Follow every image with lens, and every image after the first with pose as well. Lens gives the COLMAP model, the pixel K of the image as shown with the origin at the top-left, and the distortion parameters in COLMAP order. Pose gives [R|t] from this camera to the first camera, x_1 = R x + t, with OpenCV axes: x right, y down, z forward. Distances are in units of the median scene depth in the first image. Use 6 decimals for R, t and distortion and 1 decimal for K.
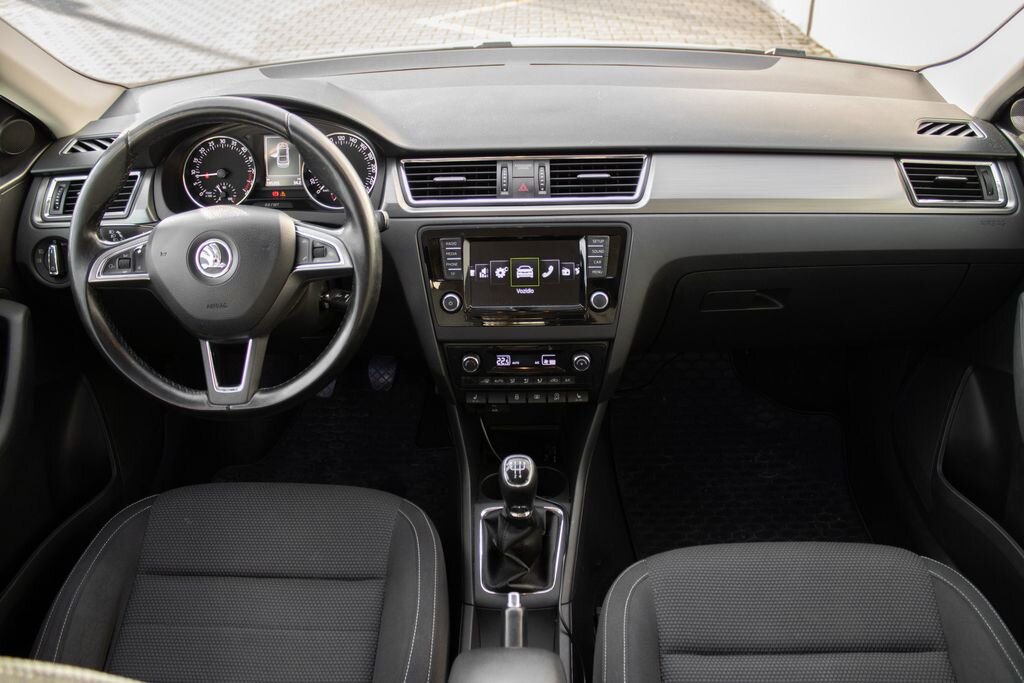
lens RADIAL K [[841.5, 0, 513.3], [0, 841.5, 331.0], [0, 0, 1]] dist [-0.163199, 0.144859]
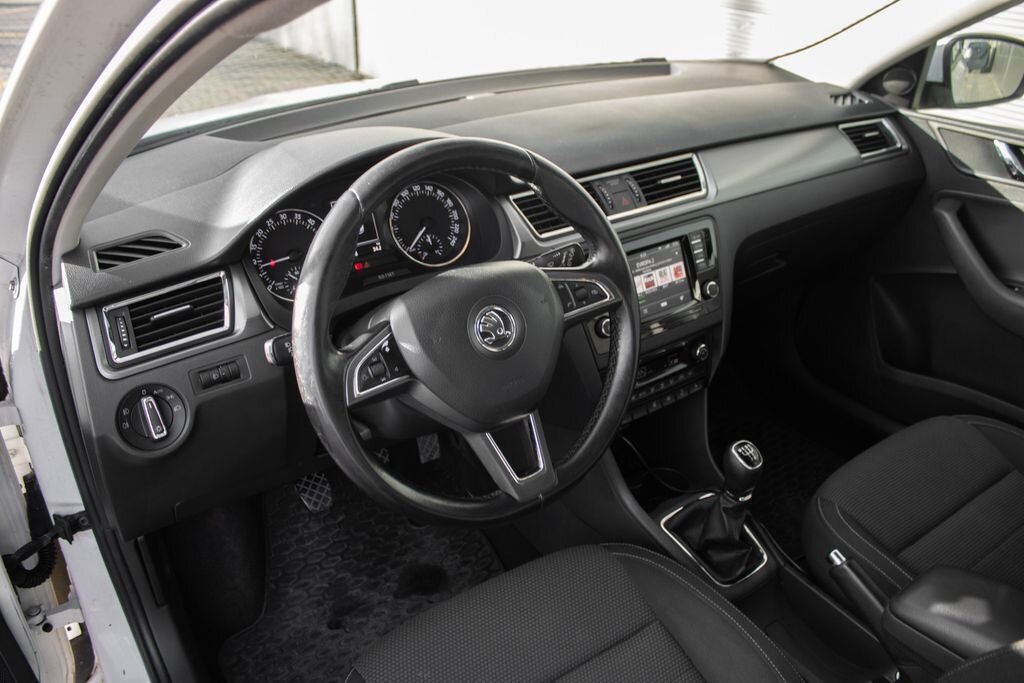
lens RADIAL K [[841.5, 0, 513.3], [0, 841.5, 331.0], [0, 0, 1]] dist [-0.163199, 0.144859]
pose [[0.801850, -0.259569, 0.538201, -0.677184], [0.292190, 0.956014, 0.025750, -0.085823], [-0.521212, 0.136609, 0.842423, 0.234345]]
